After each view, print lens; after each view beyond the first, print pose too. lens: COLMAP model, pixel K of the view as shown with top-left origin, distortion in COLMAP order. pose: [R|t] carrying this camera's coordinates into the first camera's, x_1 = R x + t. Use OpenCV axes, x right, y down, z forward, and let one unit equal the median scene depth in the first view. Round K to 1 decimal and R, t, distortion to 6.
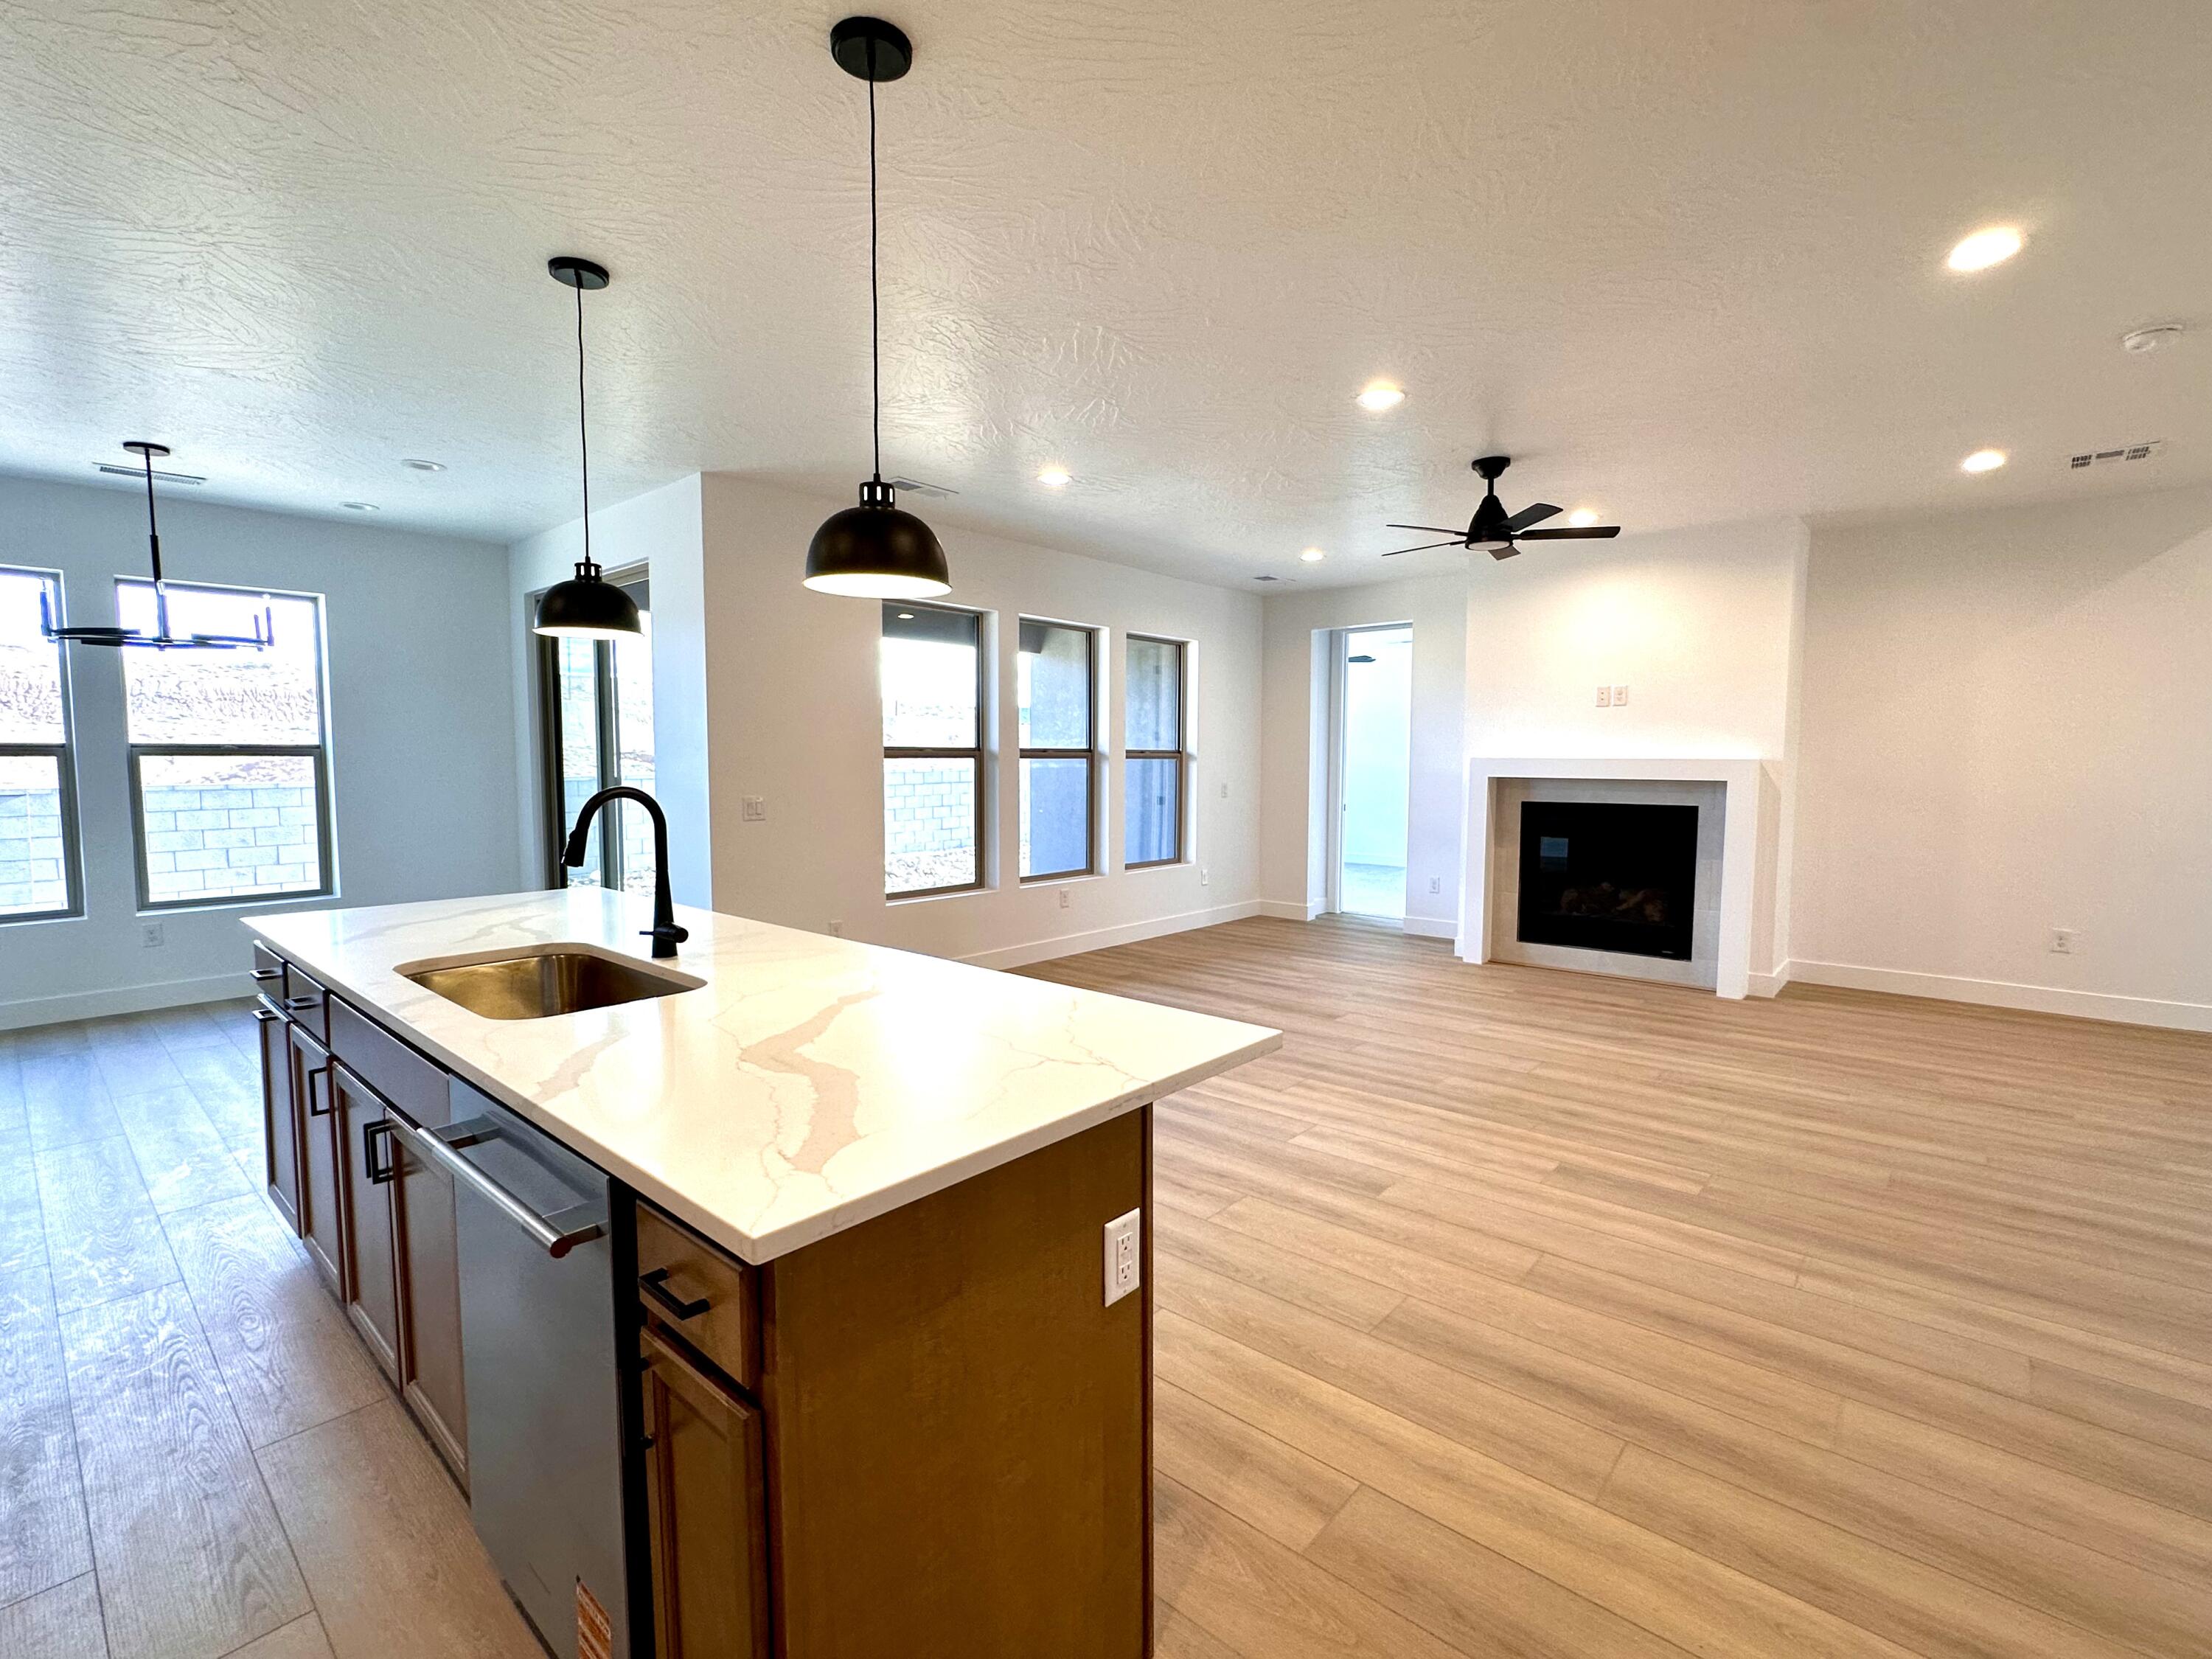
lens RADIAL K [[994.8, 0, 1106.0], [0, 994.8, 829.5], [0, 0, 1]] dist [-0.001491, -0.000266]
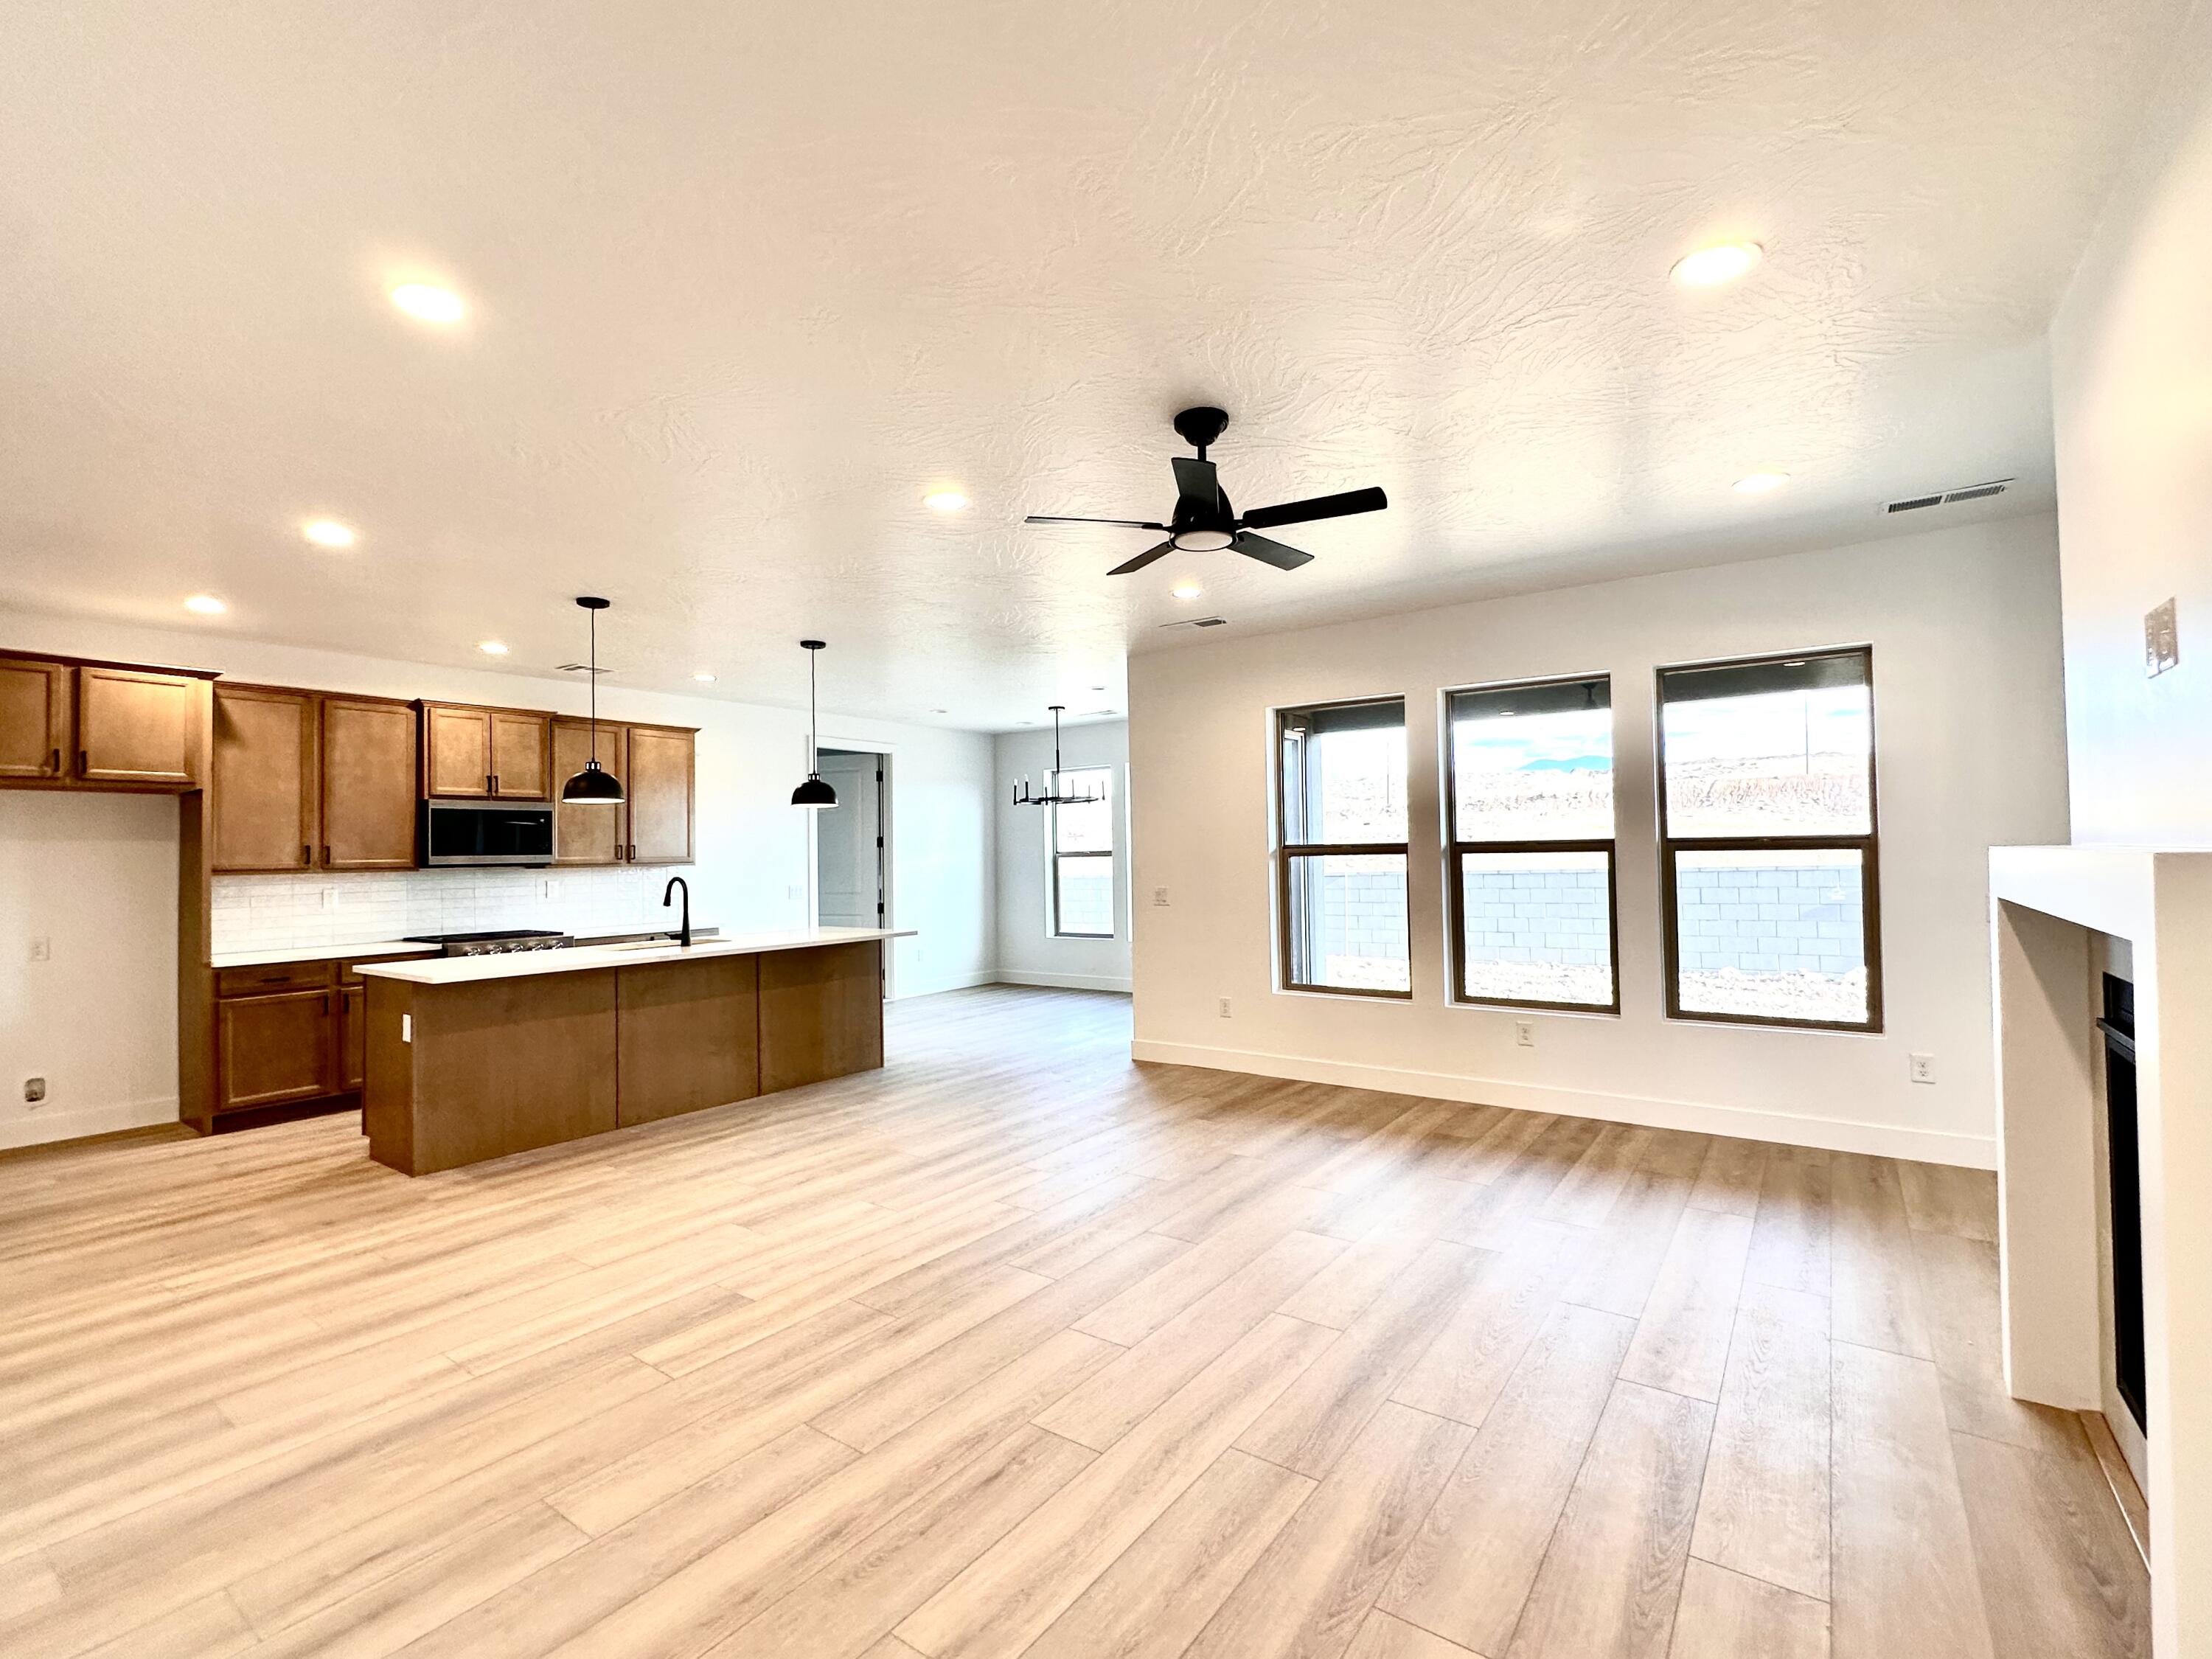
lens RADIAL K [[994.8, 0, 1106.0], [0, 994.8, 829.5], [0, 0, 1]] dist [-0.001491, -0.000266]
pose [[0.093467, -0.030057, -0.995169, 1.307306], [-0.060157, 0.997547, -0.035778, -0.079661], [0.993803, 0.063211, 0.091429, 1.116637]]
